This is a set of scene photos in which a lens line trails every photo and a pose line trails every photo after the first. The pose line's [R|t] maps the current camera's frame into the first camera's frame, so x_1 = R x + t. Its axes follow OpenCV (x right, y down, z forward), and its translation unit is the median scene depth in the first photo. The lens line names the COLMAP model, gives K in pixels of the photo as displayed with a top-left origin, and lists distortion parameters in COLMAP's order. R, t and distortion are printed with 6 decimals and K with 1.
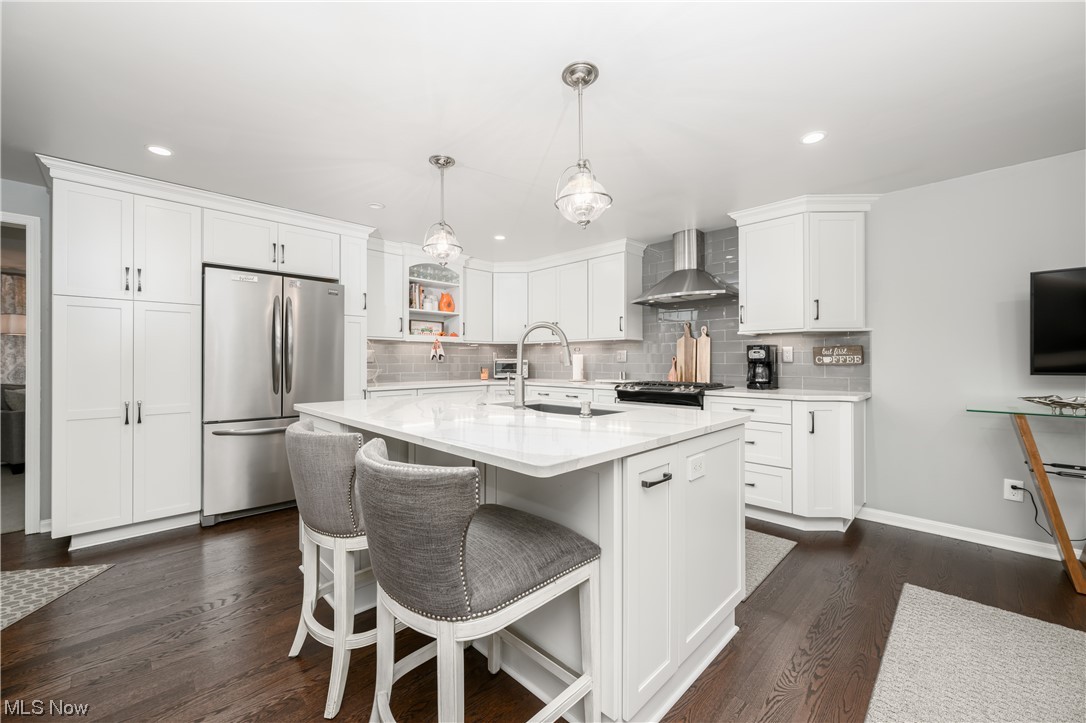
lens RADIAL K [[430.2, 0, 543.0], [0, 430.2, 361.5], [0, 0, 1]] dist [-0.000526, 0.000014]
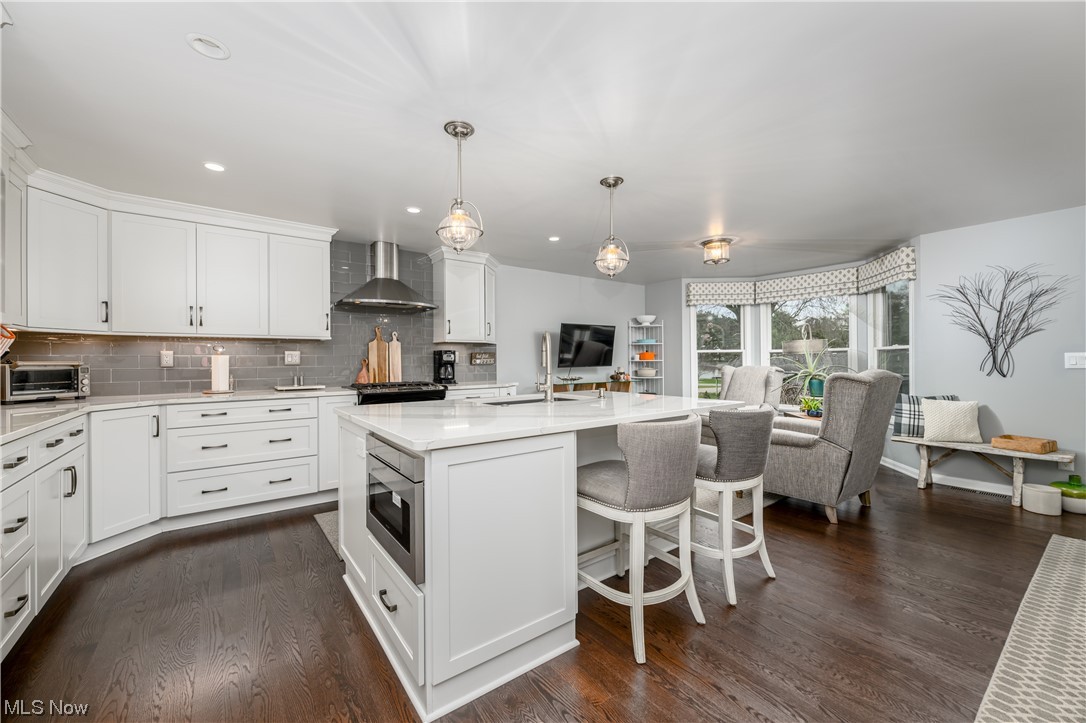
lens RADIAL K [[430.2, 0, 543.0], [0, 430.2, 361.5], [0, 0, 1]] dist [-0.000526, 0.000014]
pose [[0.139154, -0.001386, 0.990270, -0.763824], [0.009400, 0.999956, 0.000078, -0.001591], [-0.990226, 0.009297, 0.139161, 0.520311]]
